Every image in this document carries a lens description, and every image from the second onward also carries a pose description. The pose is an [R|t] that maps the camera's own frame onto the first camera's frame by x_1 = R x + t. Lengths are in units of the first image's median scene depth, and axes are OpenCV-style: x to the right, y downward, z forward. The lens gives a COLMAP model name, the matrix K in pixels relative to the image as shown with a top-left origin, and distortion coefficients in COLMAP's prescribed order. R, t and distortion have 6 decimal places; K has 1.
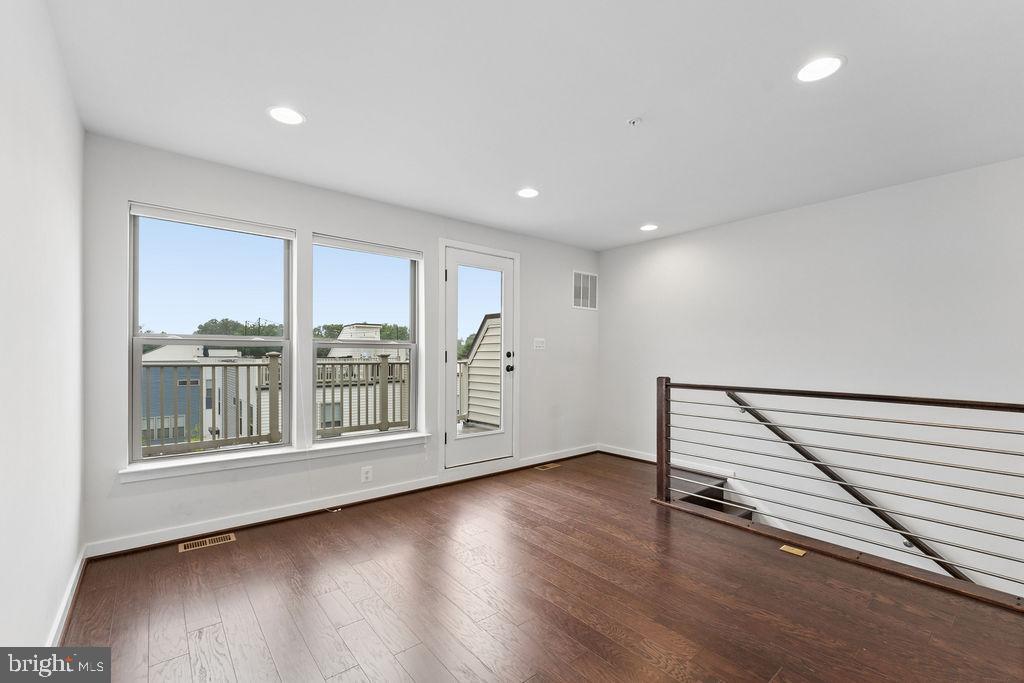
lens RADIAL K [[436.9, 0, 507.2], [0, 436.9, 349.7], [0, 0, 1]] dist [0.000598, 0.000239]
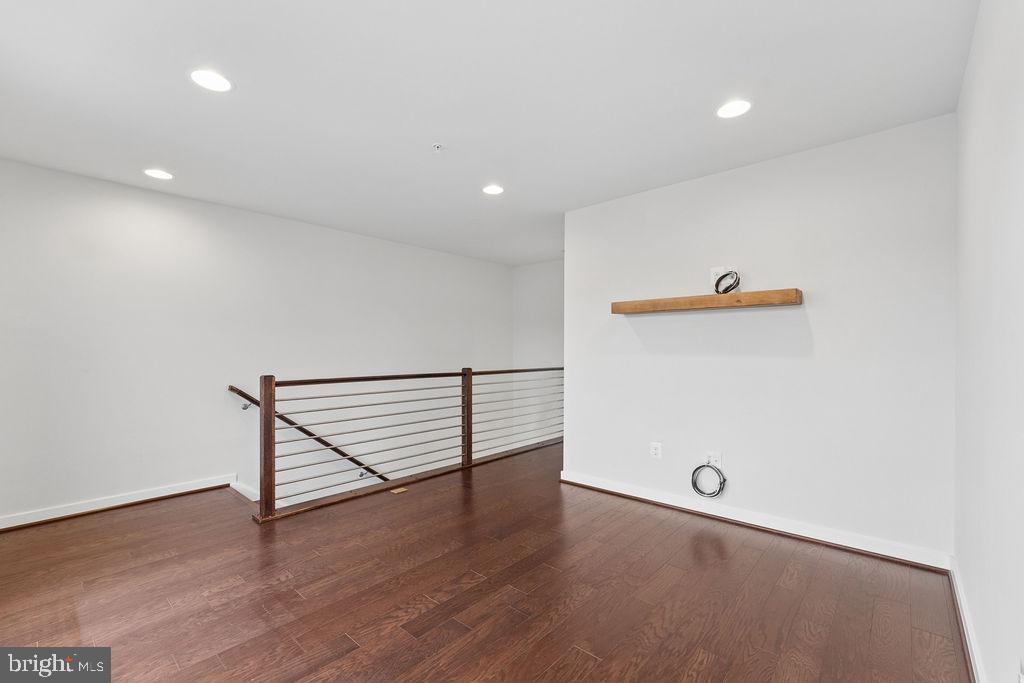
lens RADIAL K [[436.9, 0, 507.2], [0, 436.9, 349.7], [0, 0, 1]] dist [0.000598, 0.000239]
pose [[-0.150183, -0.009406, 0.988613, -0.493509], [-0.014385, 0.999870, 0.007327, -0.001537], [-0.988554, -0.013121, -0.150299, 0.563983]]
